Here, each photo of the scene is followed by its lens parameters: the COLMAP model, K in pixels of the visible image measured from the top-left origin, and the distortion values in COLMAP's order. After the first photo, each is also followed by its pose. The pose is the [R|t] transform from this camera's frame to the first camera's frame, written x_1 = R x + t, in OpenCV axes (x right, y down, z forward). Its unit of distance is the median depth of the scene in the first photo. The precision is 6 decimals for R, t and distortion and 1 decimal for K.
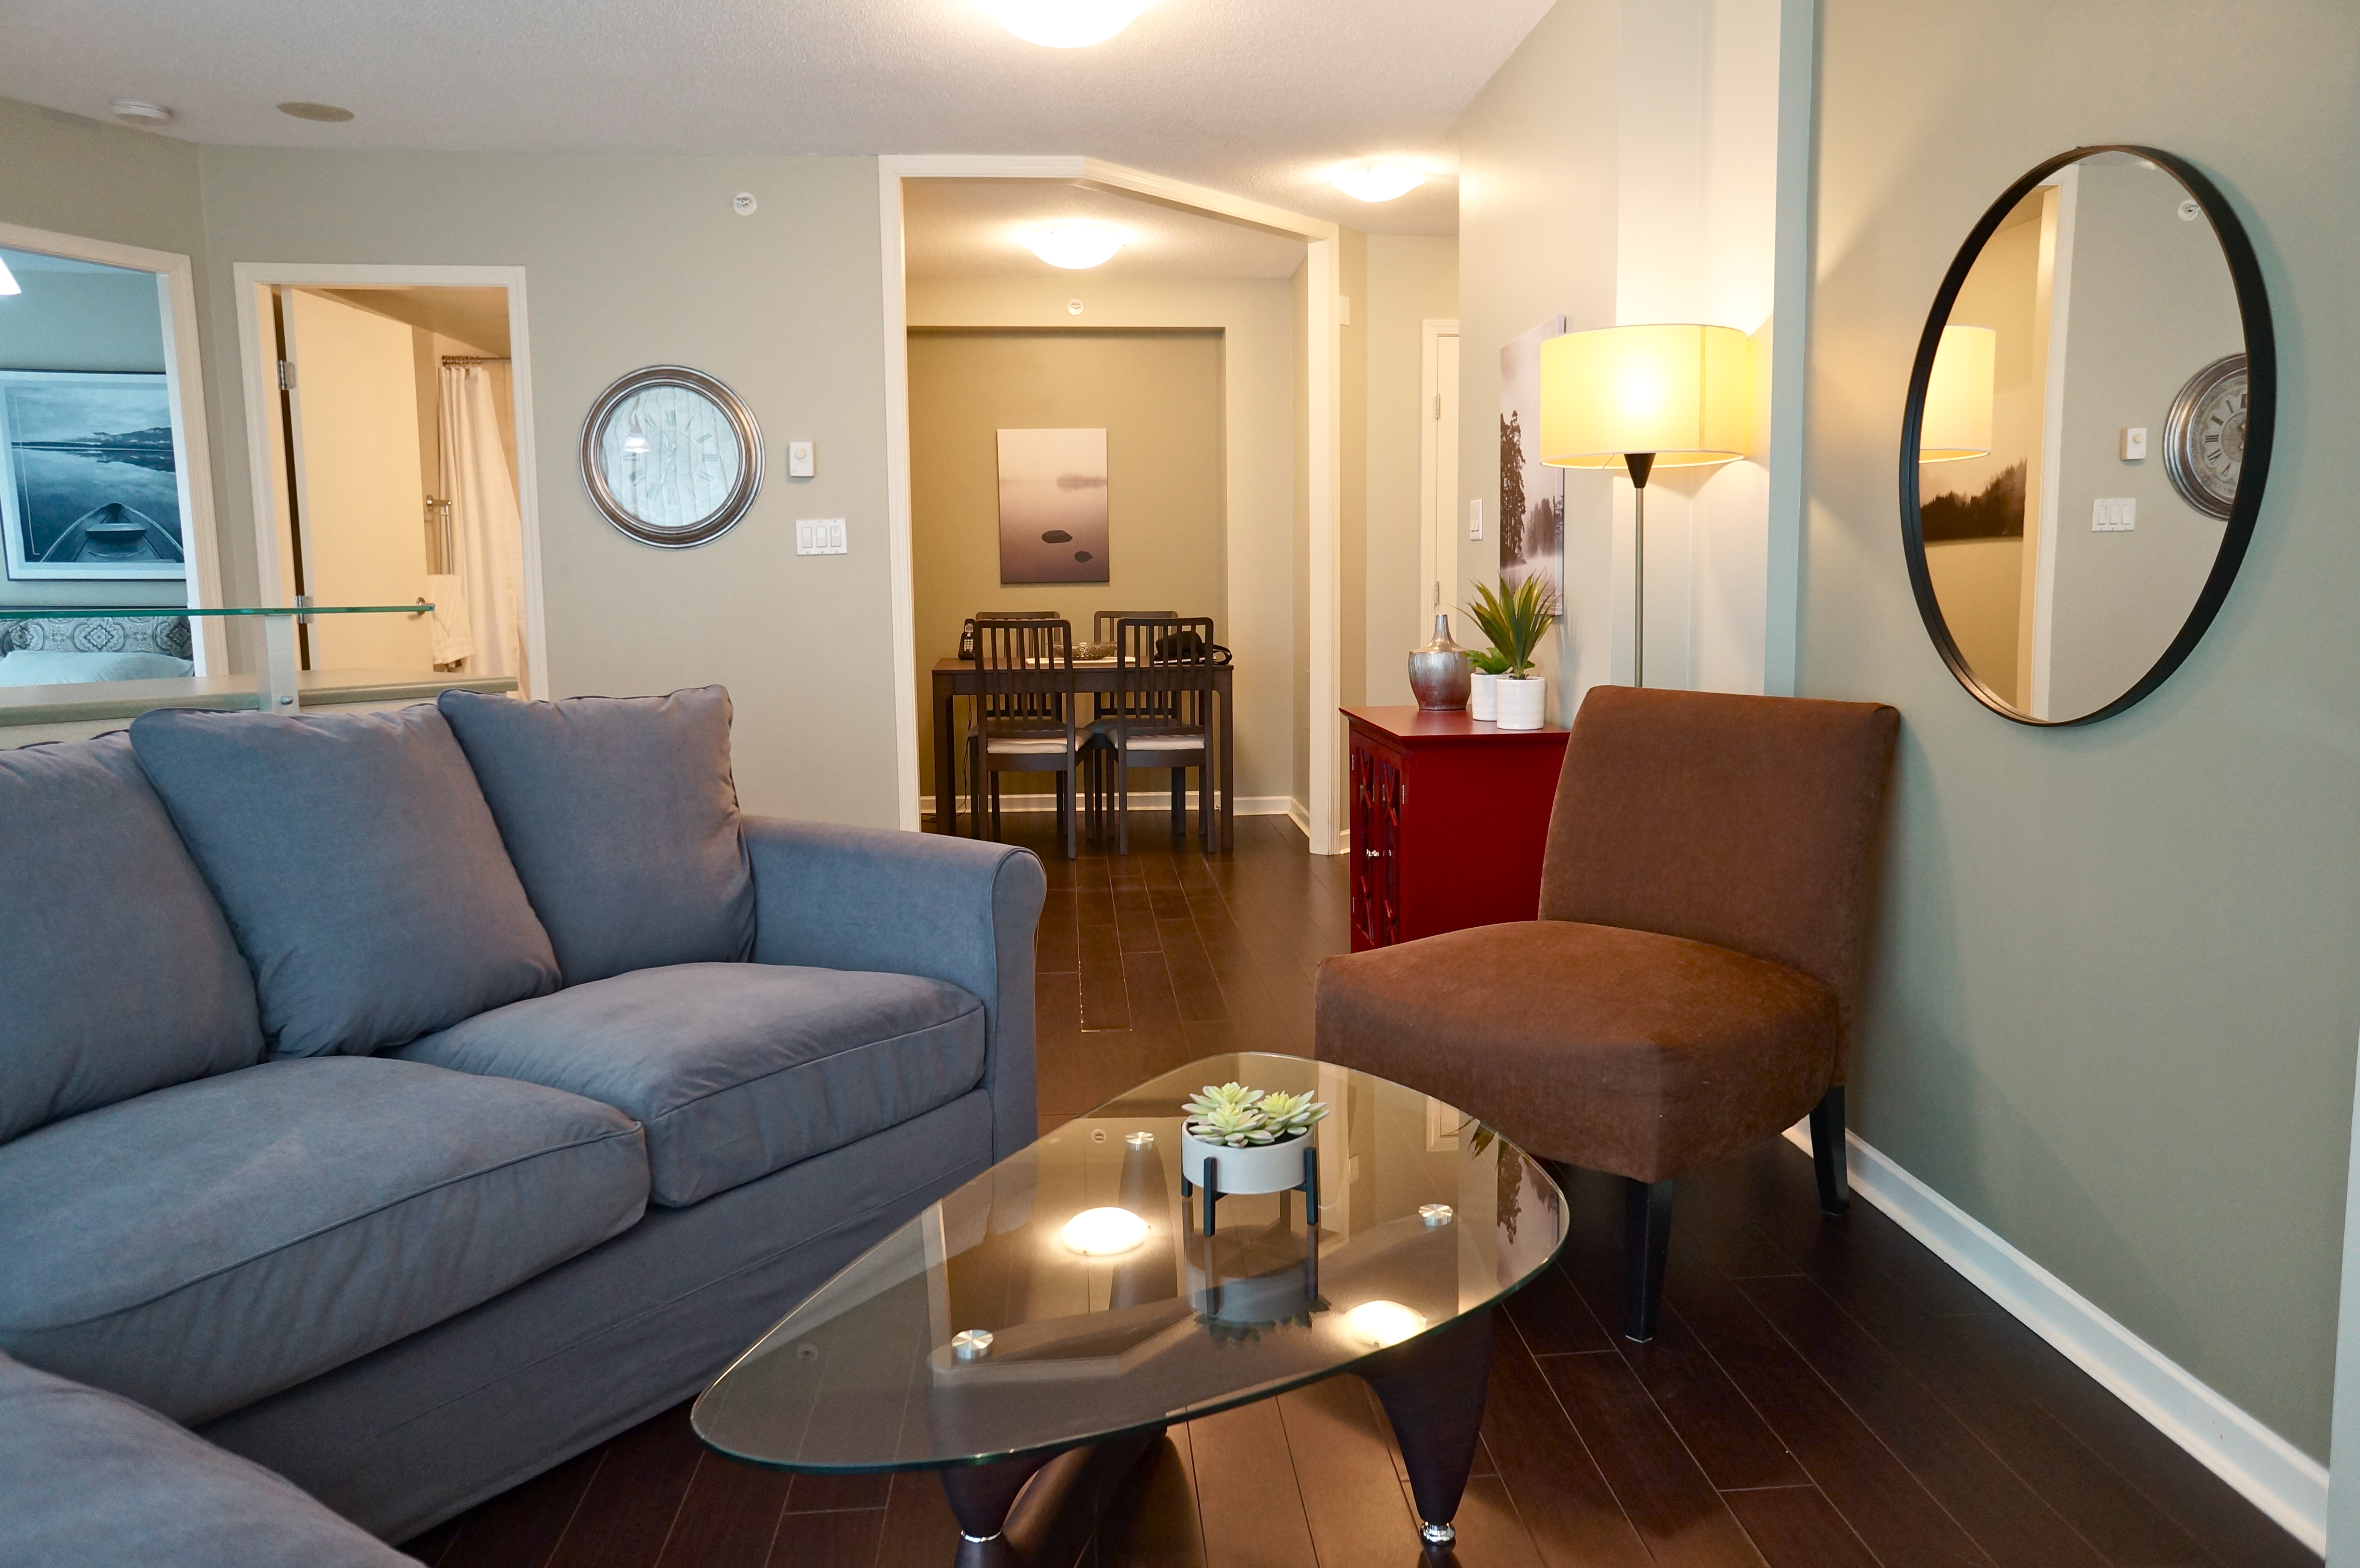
lens RADIAL K [[1592.4, 0, 1185.2], [0, 1592.4, 762.5], [0, 0, 1]] dist [-0.050889, 0.094017]
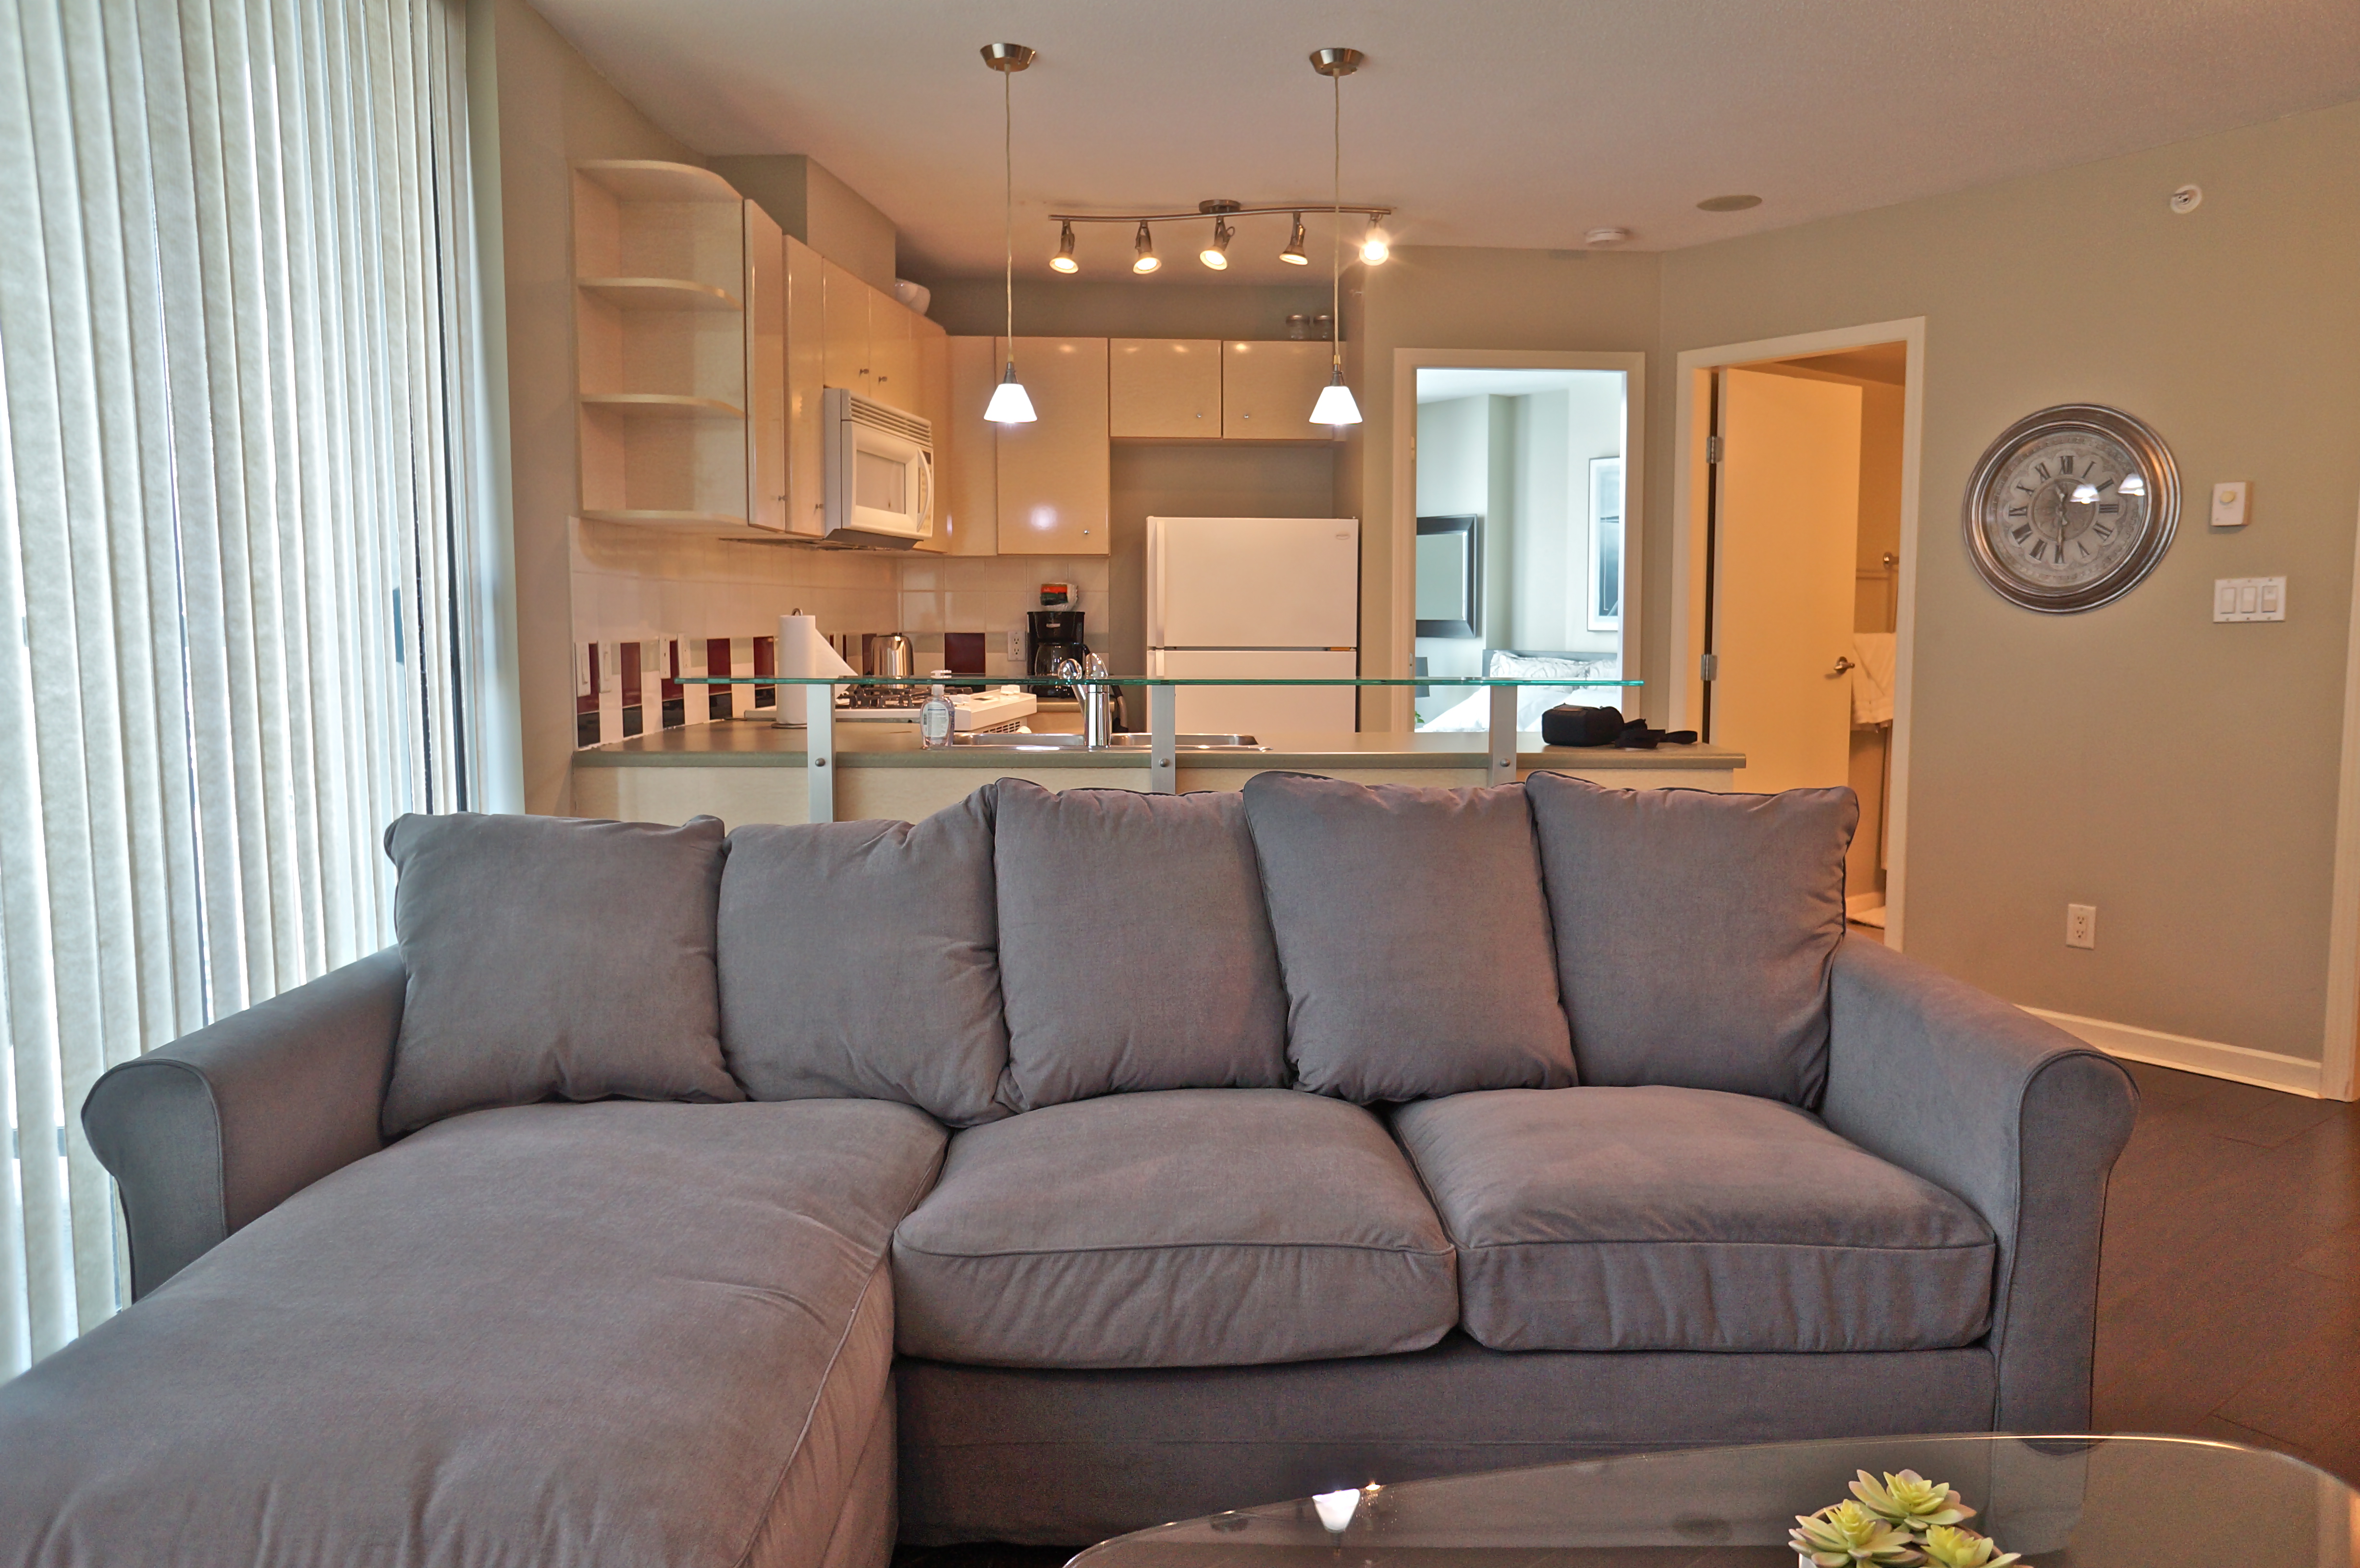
lens RADIAL K [[1592.4, 0, 1185.2], [0, 1592.4, 762.5], [0, 0, 1]] dist [-0.050889, 0.094017]
pose [[0.570488, 0.081330, -0.817269, 0.125250], [-0.101665, 0.994425, 0.027993, -0.029217], [0.814989, 0.067118, 0.575576, 0.111865]]
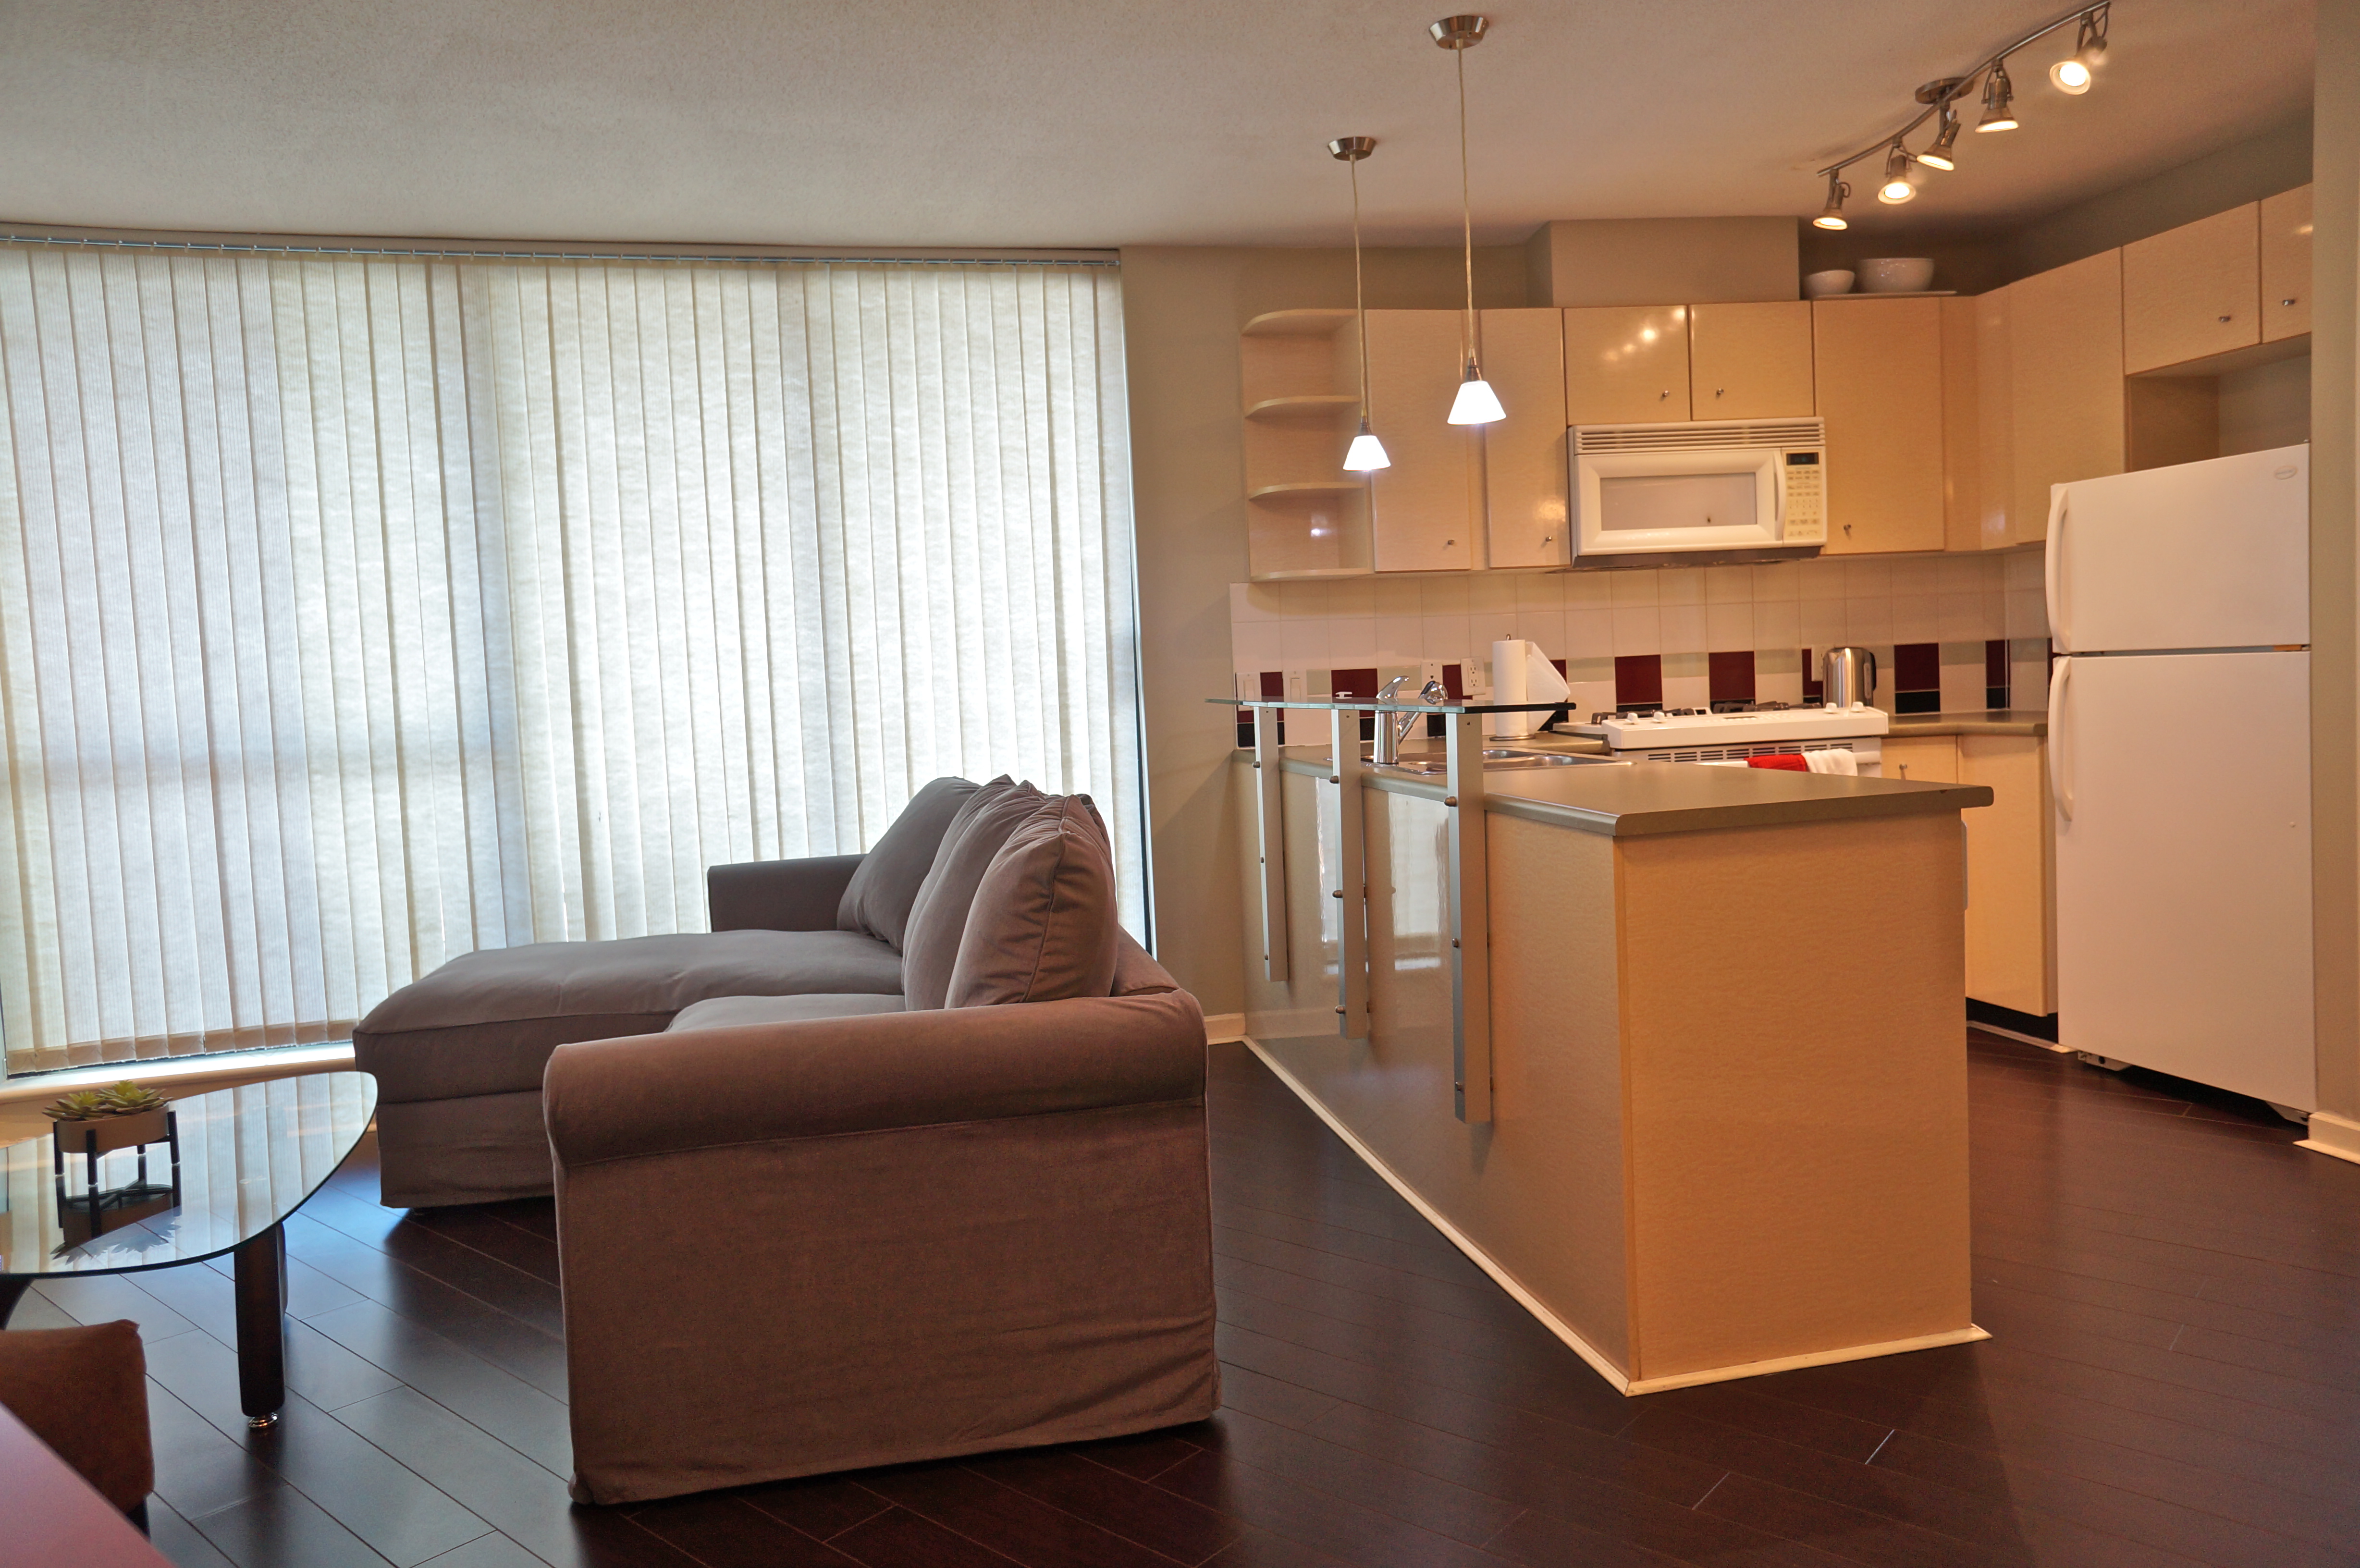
lens RADIAL K [[1592.4, 0, 1185.2], [0, 1592.4, 762.5], [0, 0, 1]] dist [-0.050889, 0.094017]
pose [[-0.701418, 0.081772, -0.708044, 0.113352], [-0.039170, 0.987473, 0.152847, -0.232560], [0.711673, 0.134944, -0.689428, 1.822638]]
